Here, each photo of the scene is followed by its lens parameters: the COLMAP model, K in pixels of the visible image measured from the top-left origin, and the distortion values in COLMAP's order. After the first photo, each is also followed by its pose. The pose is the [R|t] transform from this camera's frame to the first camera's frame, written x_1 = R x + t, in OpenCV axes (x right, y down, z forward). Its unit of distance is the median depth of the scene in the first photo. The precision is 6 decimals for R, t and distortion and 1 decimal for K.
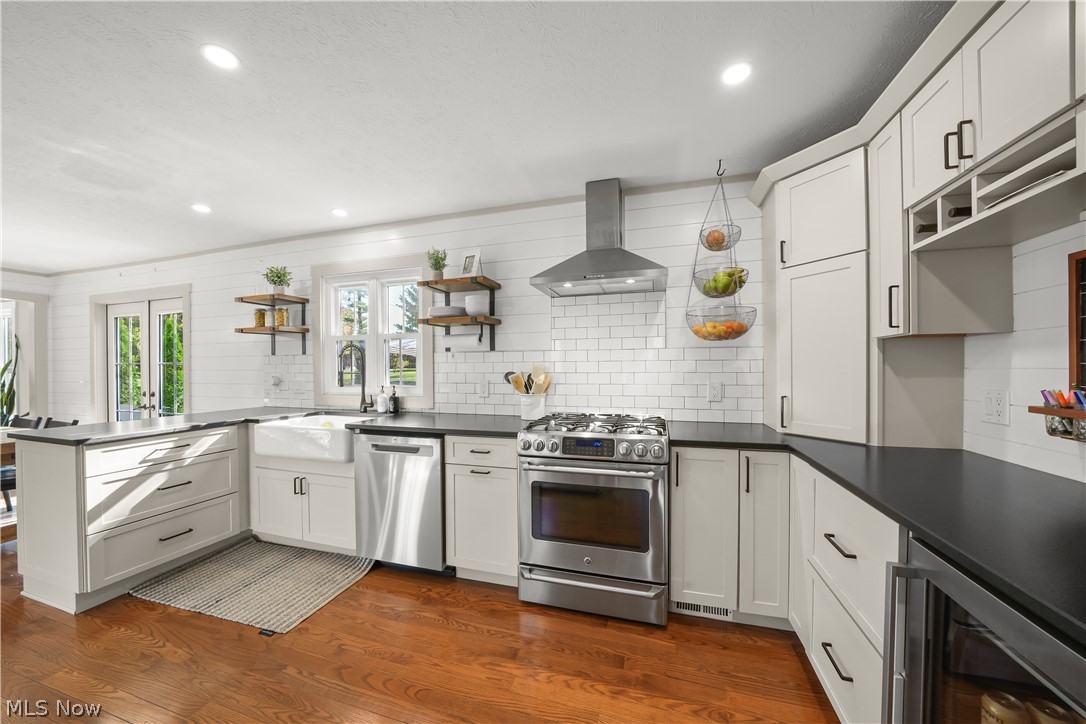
lens RADIAL K [[374.7, 0, 544.8], [0, 374.7, 364.8], [0, 0, 1]] dist [-0.018676, 0.000700]
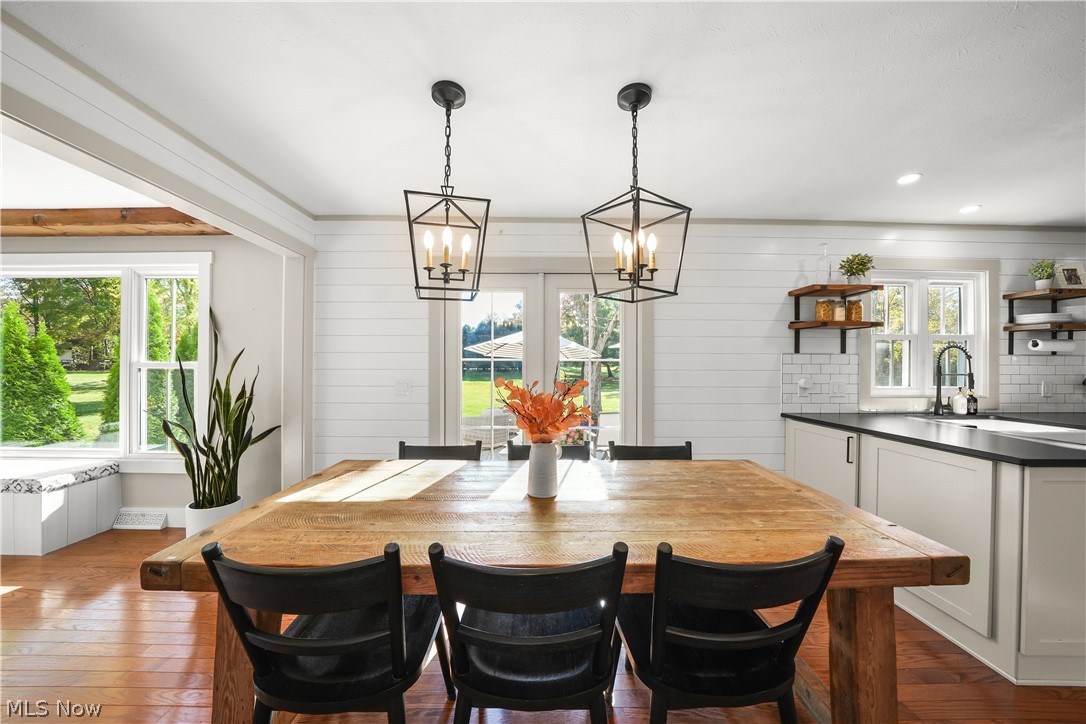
lens RADIAL K [[374.7, 0, 543.0], [0, 374.7, 365.1], [0, 0, 1]] dist [-0.018676, 0.000700]
pose [[0.954361, 0.013757, 0.298339, -1.669221], [-0.011420, 0.999889, -0.009575, 0.018624], [-0.298437, 0.005731, 0.954412, 0.371673]]
